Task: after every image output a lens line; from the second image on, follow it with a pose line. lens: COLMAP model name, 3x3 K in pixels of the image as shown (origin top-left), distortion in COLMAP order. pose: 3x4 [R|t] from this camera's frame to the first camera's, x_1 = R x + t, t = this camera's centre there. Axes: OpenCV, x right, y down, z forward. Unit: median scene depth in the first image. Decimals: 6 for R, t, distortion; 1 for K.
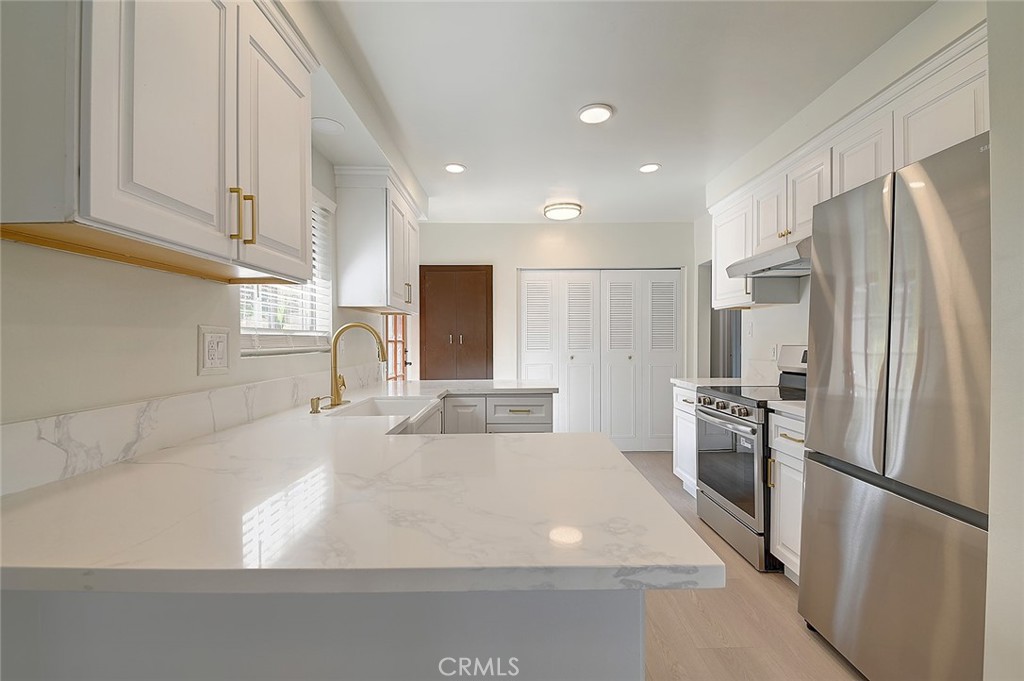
lens RADIAL K [[454.5, 0, 522.2], [0, 454.5, 342.9], [0, 0, 1]] dist [0.015344, -0.000210]
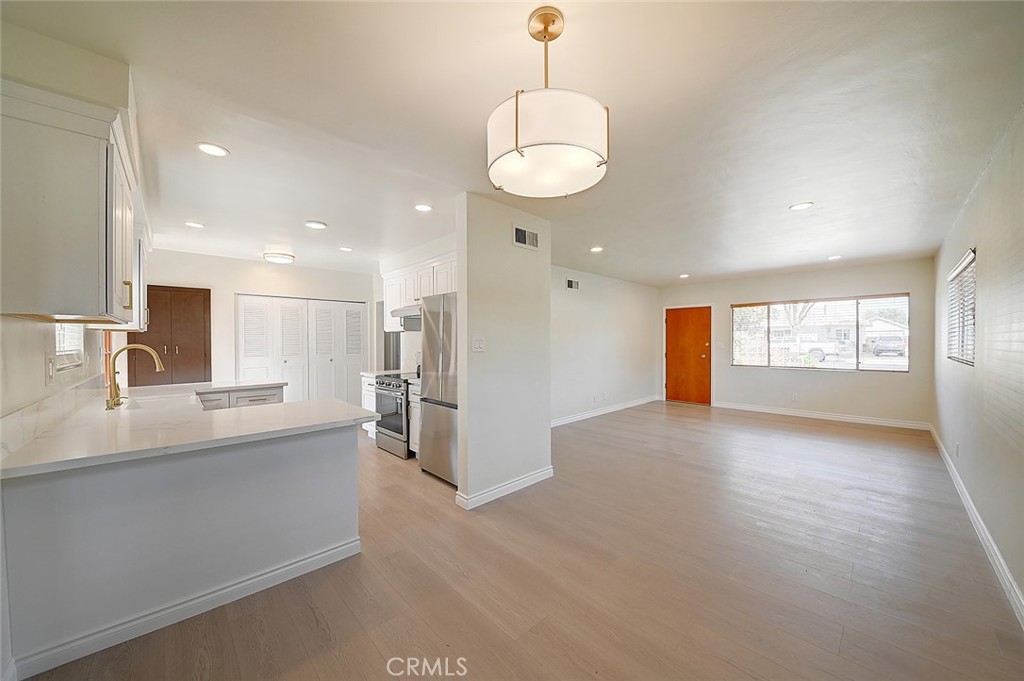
lens RADIAL K [[358.0, 0, 521.3], [0, 358.0, 347.6], [0, 0, 1]] dist [-0.010504, -0.003179]
pose [[0.733031, -0.011147, 0.680104, -0.168954], [0.005513, 0.999930, 0.010448, -0.029104], [-0.680173, -0.003909, 0.733041, -0.467189]]
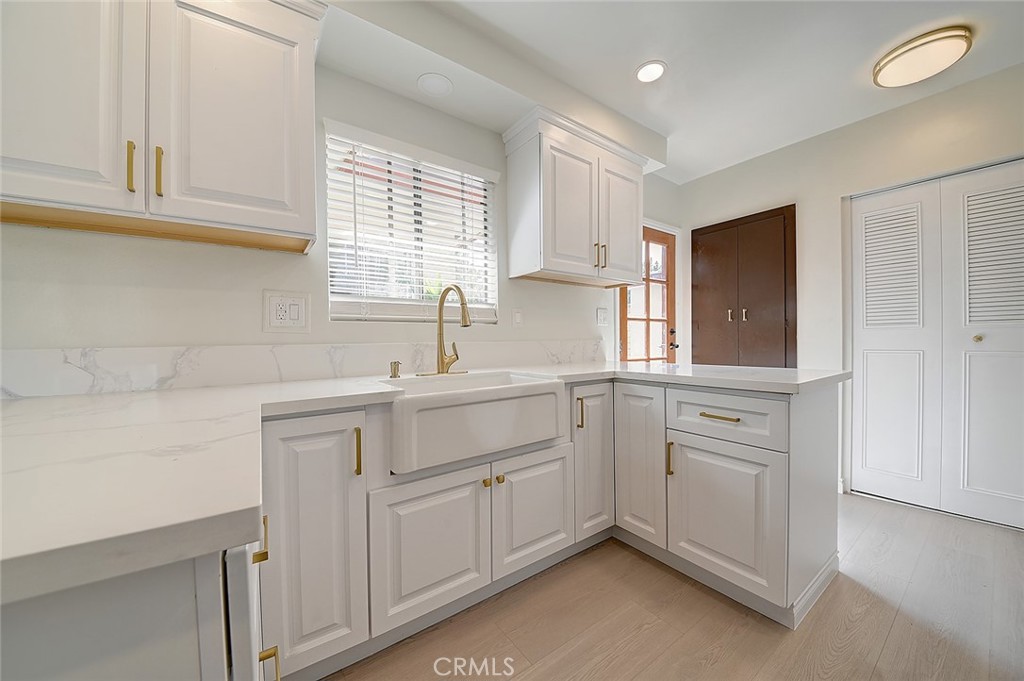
lens RADIAL K [[358.0, 0, 508.1], [0, 358.0, 345.6], [0, 0, 1]] dist [-0.010504, -0.003179]
pose [[0.561075, 0.009525, -0.827710, 0.229022], [0.005857, 0.999863, 0.015476, 0.052643], [0.827744, -0.013531, 0.560942, 0.553357]]
